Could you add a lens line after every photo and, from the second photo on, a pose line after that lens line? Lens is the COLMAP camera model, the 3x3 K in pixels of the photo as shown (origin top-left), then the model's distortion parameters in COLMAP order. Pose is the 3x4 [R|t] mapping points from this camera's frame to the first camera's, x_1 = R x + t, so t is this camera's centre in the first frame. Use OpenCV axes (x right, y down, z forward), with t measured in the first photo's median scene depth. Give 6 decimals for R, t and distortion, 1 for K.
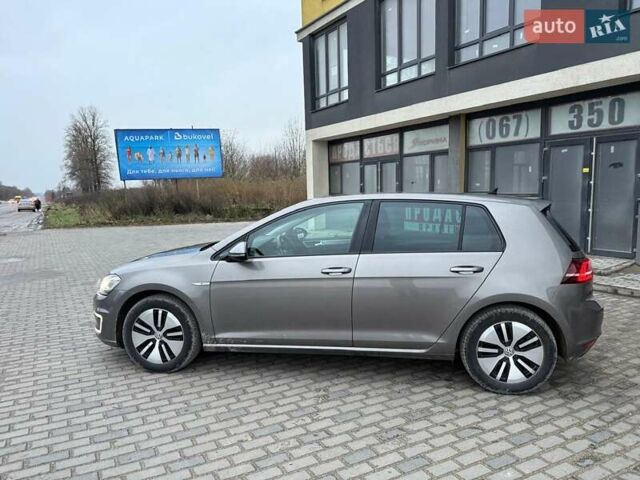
lens RADIAL K [[449.8, 0, 317.4], [0, 449.8, 243.4], [0, 0, 1]] dist [0.001069, -0.003902]
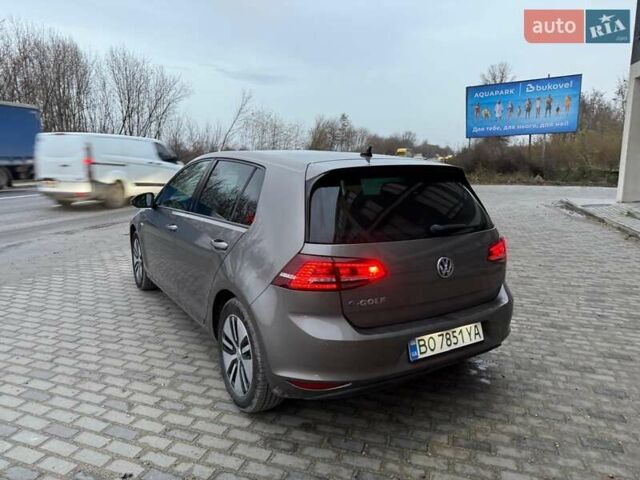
lens RADIAL K [[449.8, 0, 317.4], [0, 449.8, 243.4], [0, 0, 1]] dist [0.001069, -0.003902]
pose [[0.663049, 0.154133, -0.732536, 0.786925], [-0.086930, 0.987806, 0.129161, -0.049221], [0.743511, -0.021961, 0.668363, 0.425322]]
